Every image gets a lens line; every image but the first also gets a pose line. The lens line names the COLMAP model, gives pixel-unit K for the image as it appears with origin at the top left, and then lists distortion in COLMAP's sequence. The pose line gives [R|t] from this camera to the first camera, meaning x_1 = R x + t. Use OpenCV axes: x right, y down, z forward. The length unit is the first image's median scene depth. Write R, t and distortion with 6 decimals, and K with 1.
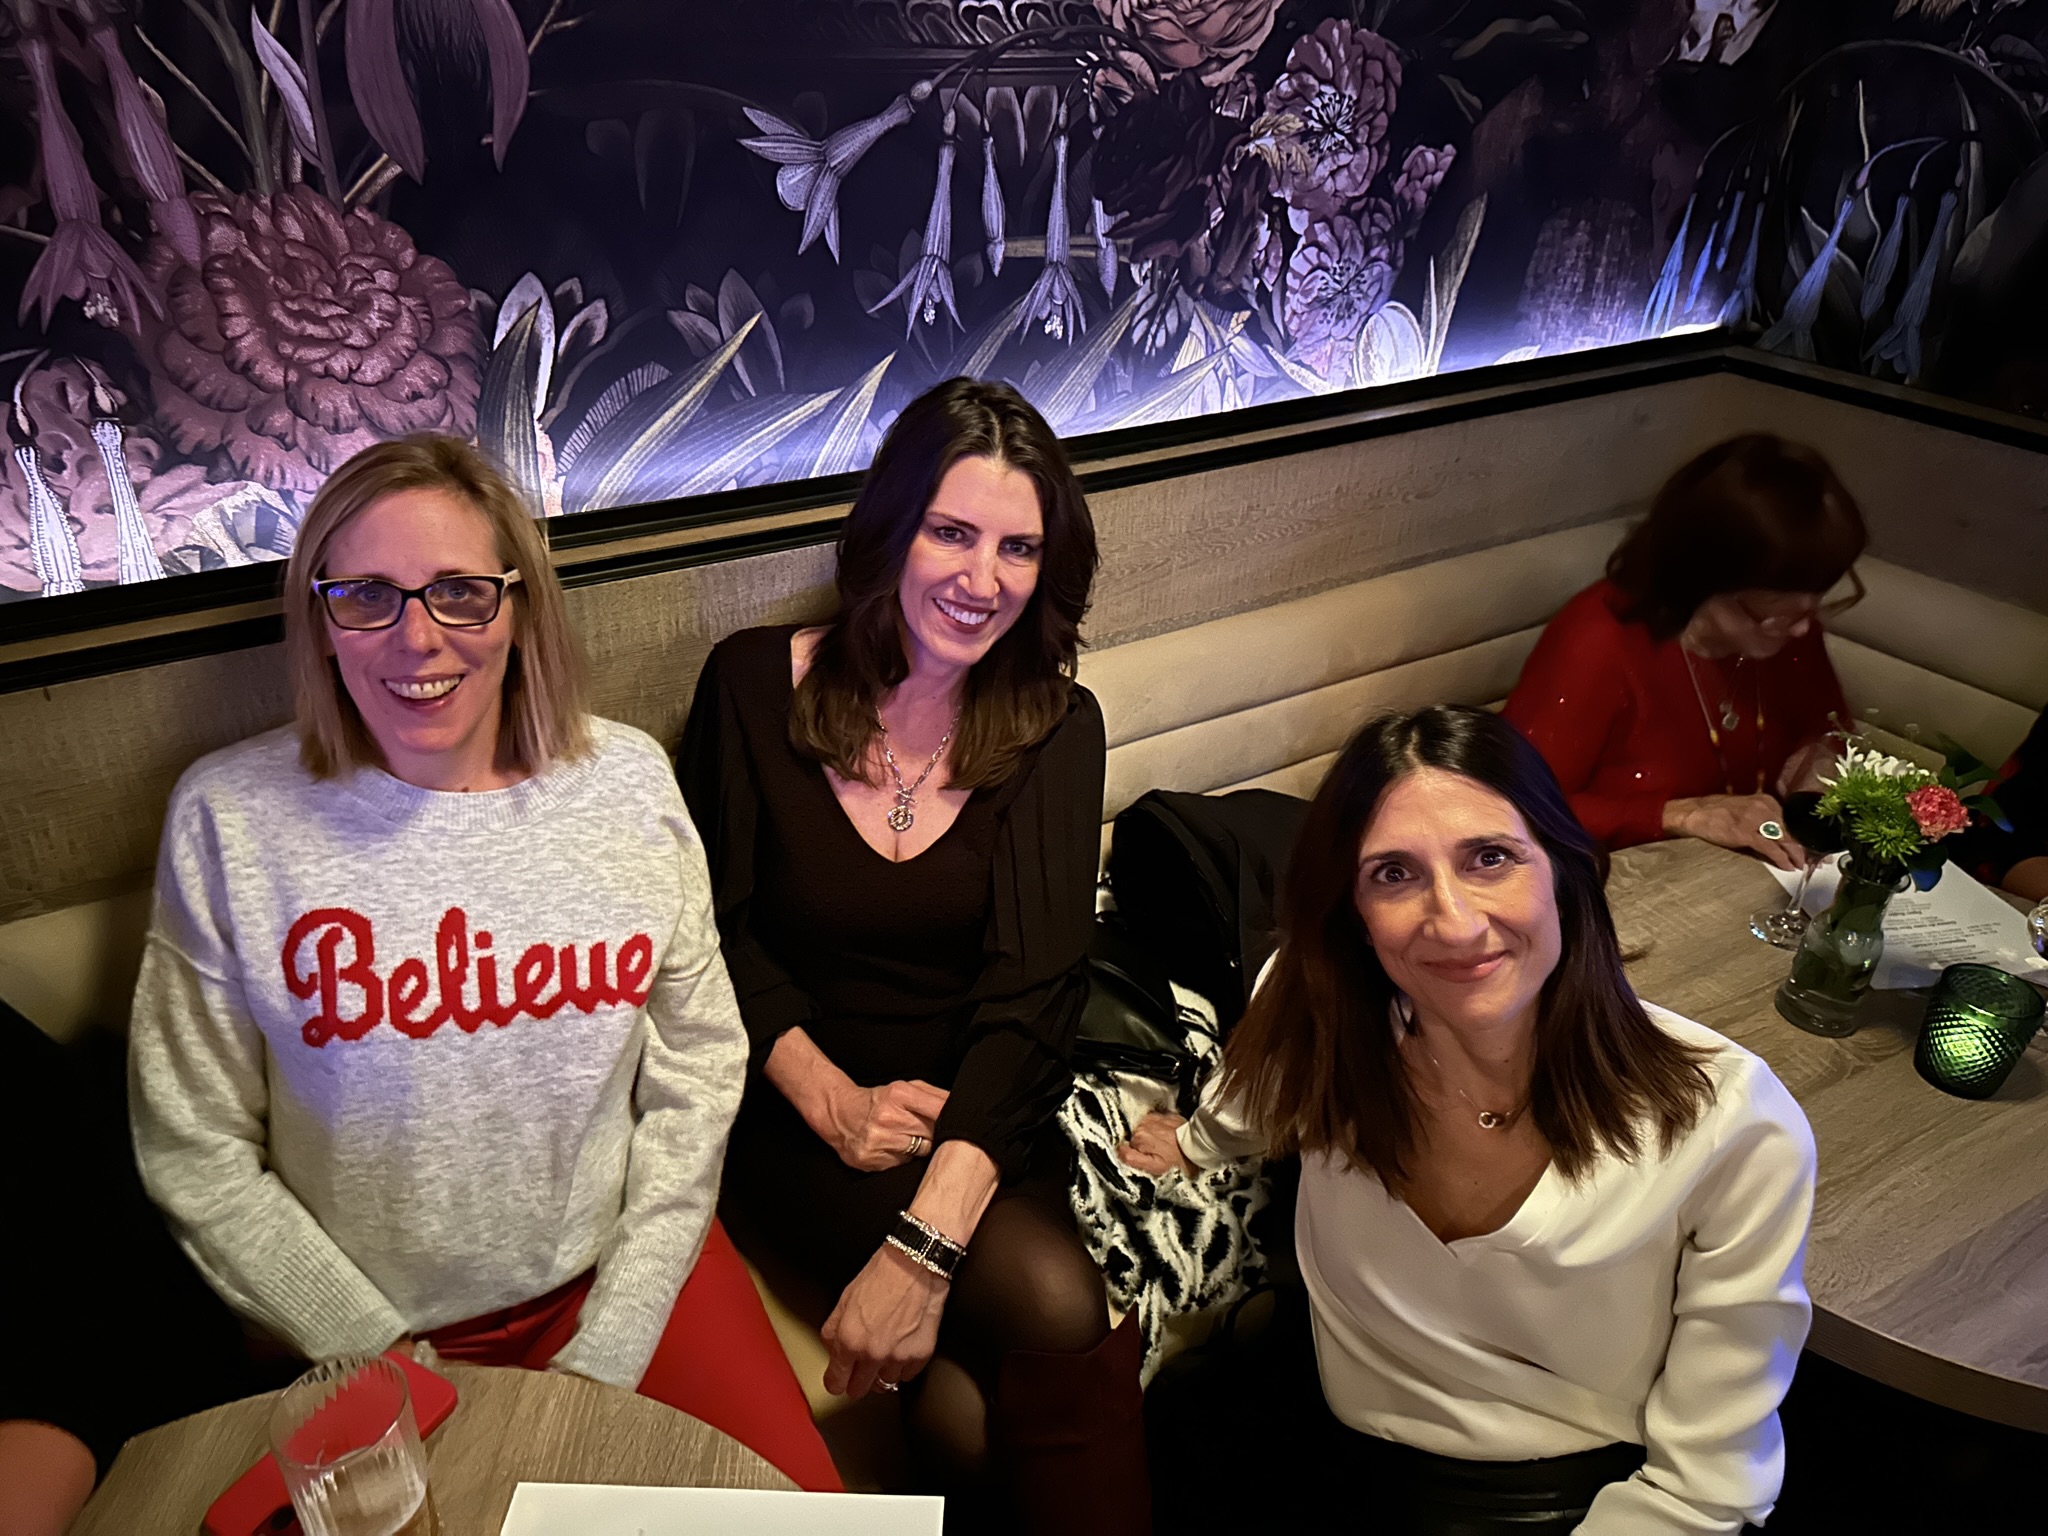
lens RADIAL K [[1462.9, 0, 1020.4], [0, 1462.9, 758.4], [0, 0, 1]] dist [-0.006323, -0.008114]
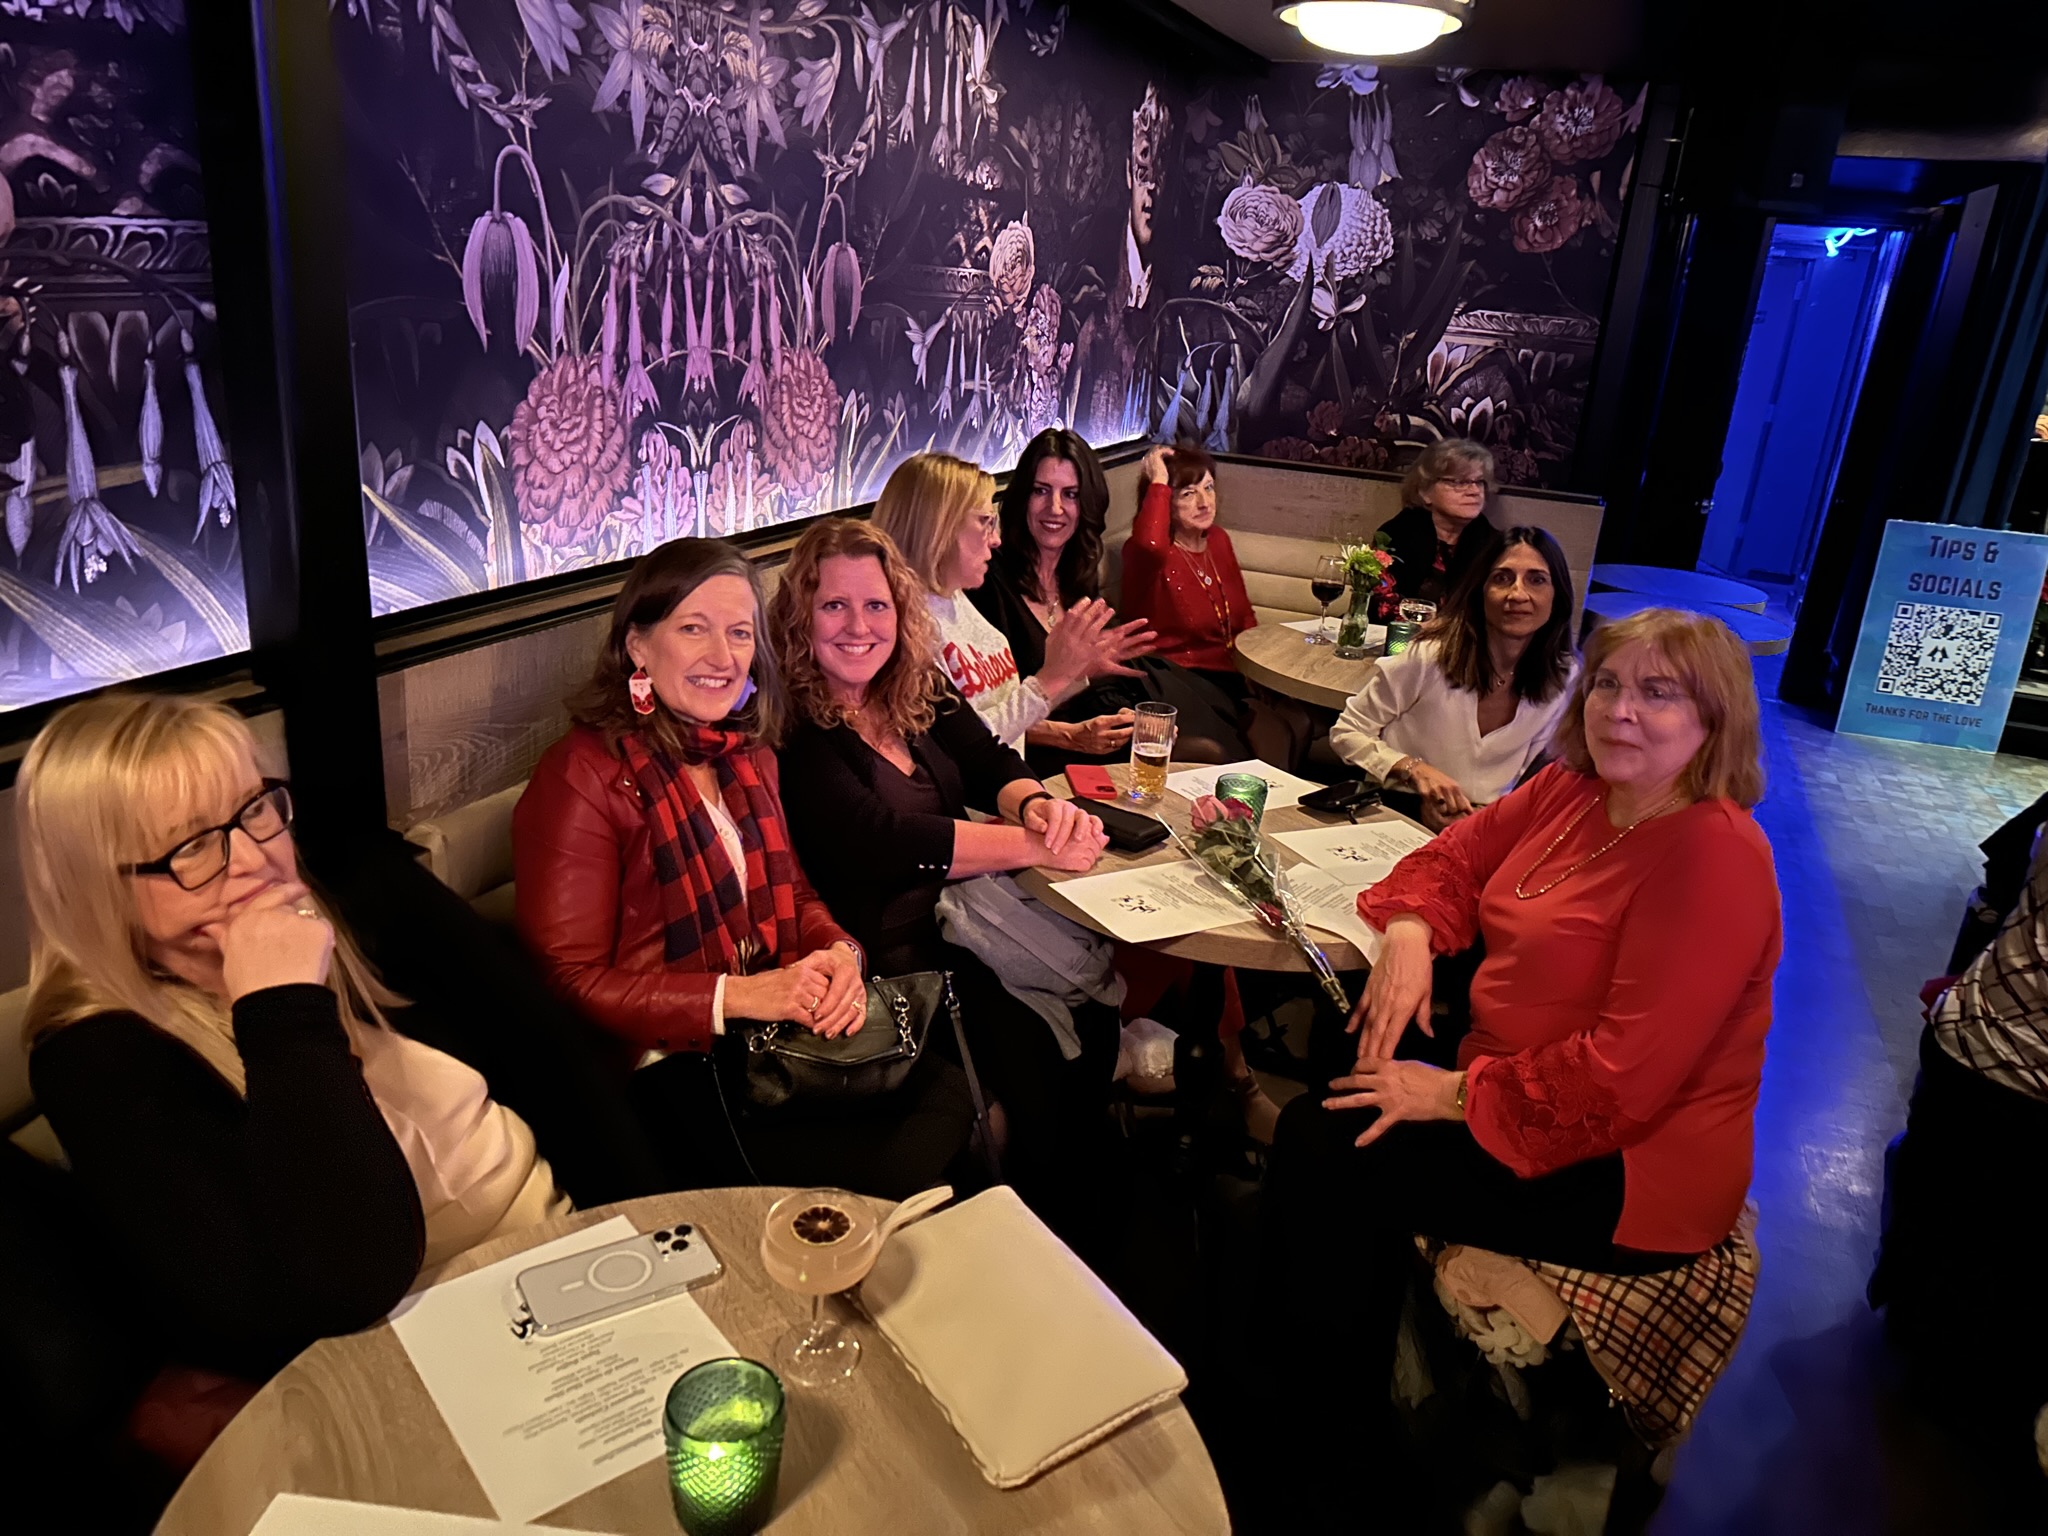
lens RADIAL K [[1462.9, 0, 1028.3], [0, 1462.9, 745.2], [0, 0, 1]] dist [-0.006323, -0.008114]
pose [[0.816984, -0.149678, 0.556897, -1.134647], [0.236677, 0.967674, -0.087129, 0.339274], [-0.525853, 0.202988, 0.825999, -0.642039]]
